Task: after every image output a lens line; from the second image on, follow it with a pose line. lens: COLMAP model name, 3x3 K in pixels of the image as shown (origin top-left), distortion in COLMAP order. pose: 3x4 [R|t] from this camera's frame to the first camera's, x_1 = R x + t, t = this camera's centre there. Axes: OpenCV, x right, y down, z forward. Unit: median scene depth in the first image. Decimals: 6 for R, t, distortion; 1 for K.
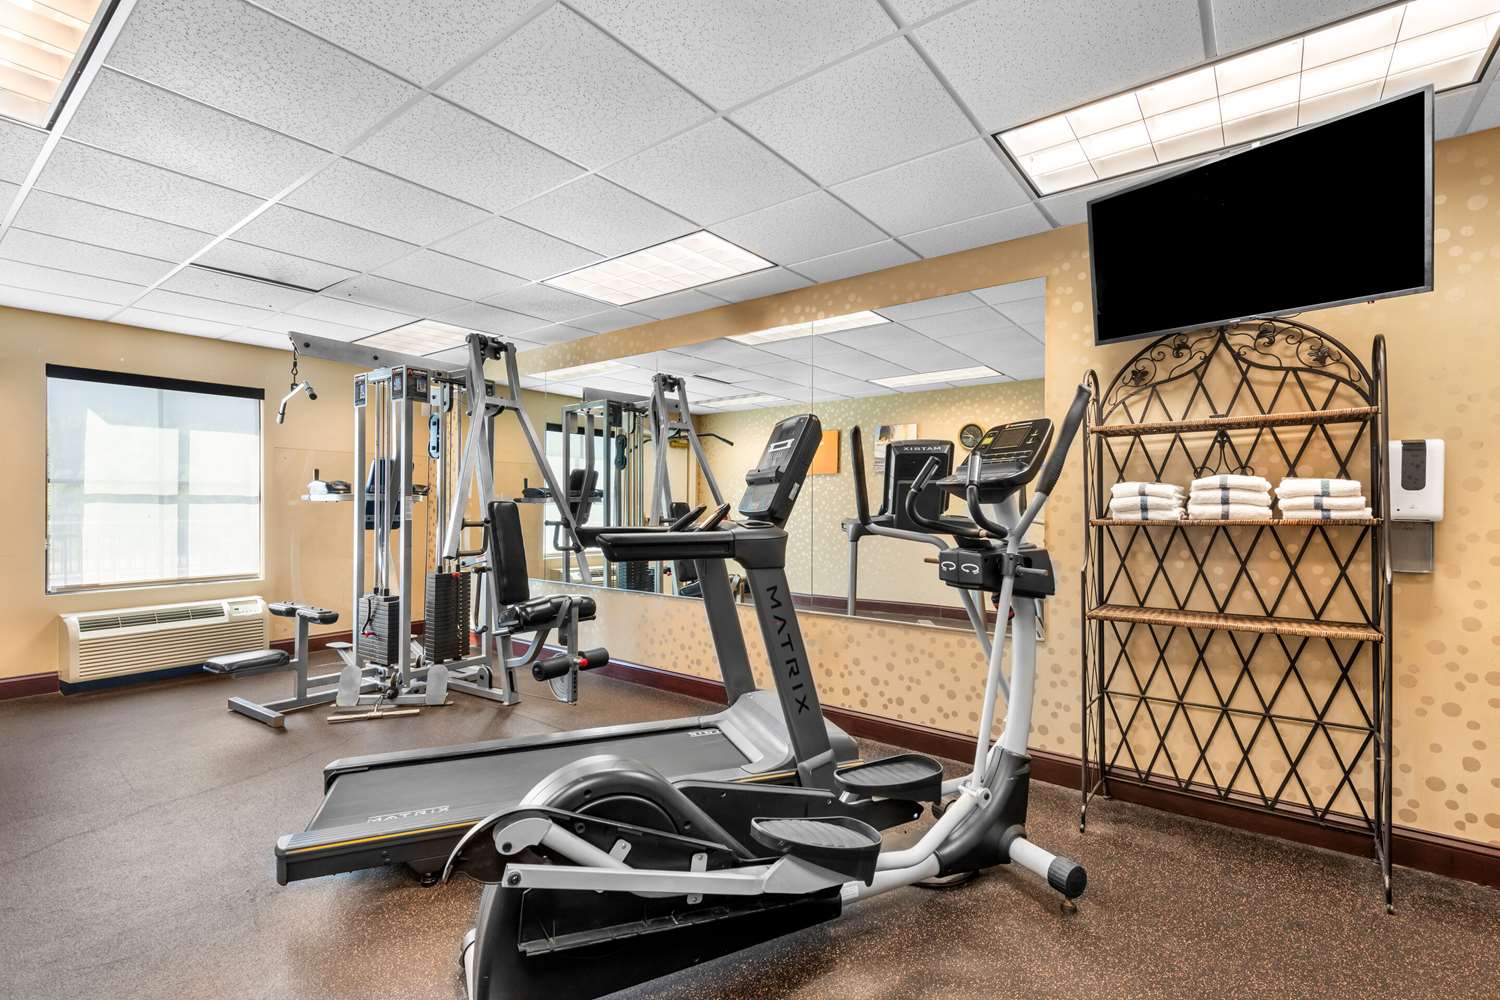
lens RADIAL K [[685.1, 0, 750.0], [0, 685.1, 500.0], [0, 0, 1]] dist [0.001363, 0.000223]
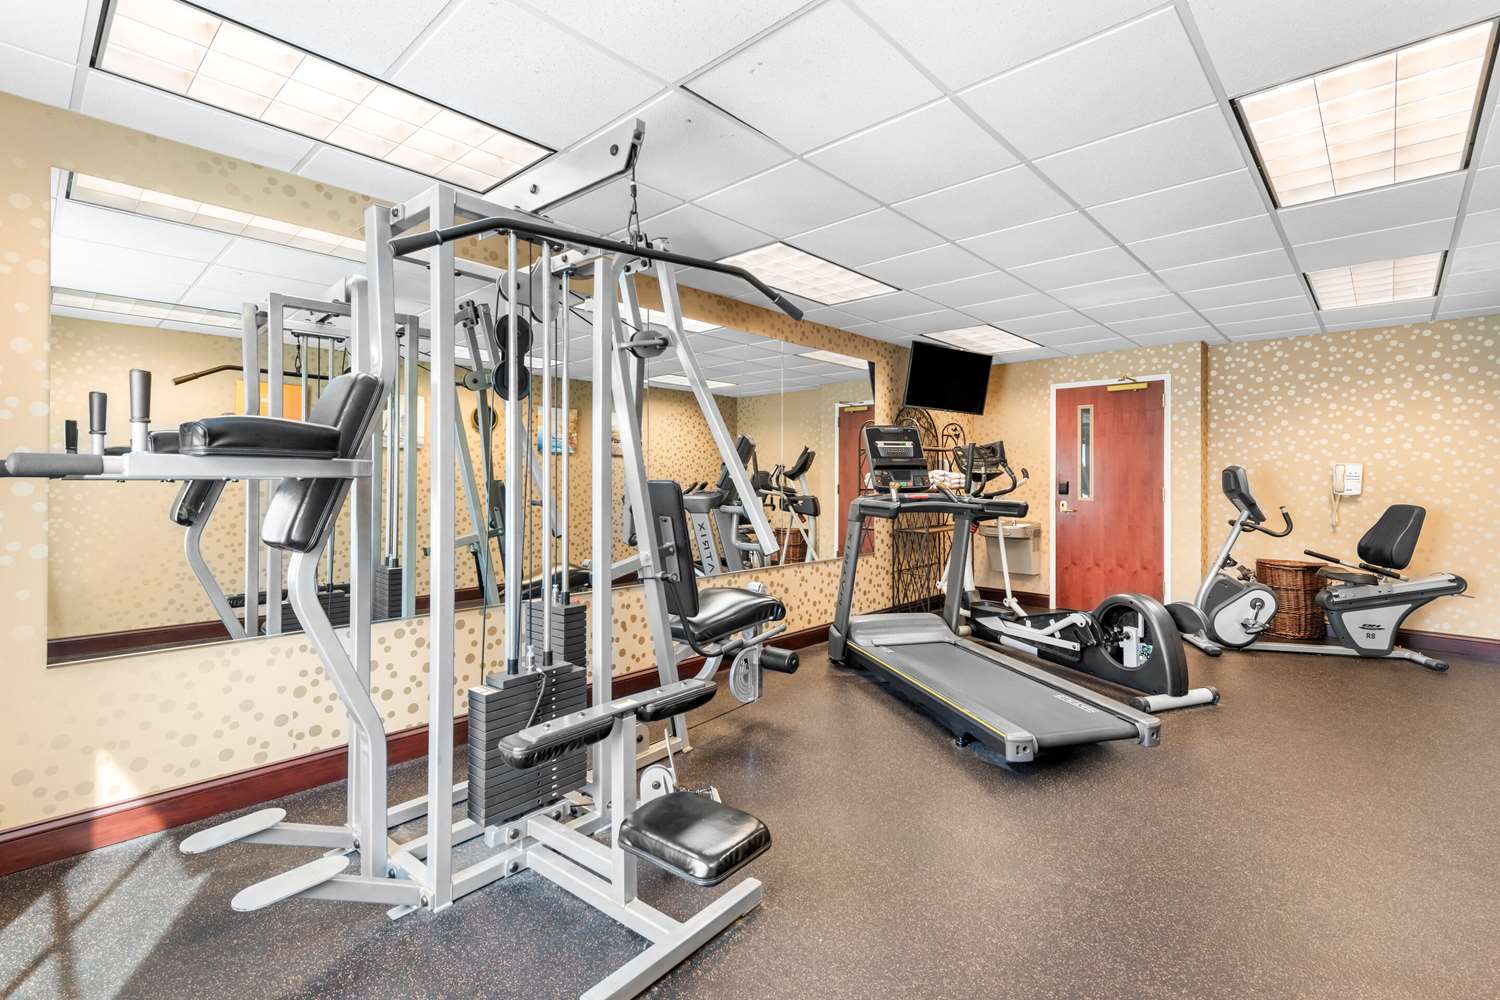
lens RADIAL K [[685.1, 0, 750.0], [0, 685.1, 500.0], [0, 0, 1]] dist [0.001363, 0.000223]
pose [[0.094362, -0.031083, 0.995053, -0.690481], [0.004903, 0.999515, 0.030758, -0.002610], [-0.995526, 0.001976, 0.094468, 0.529963]]
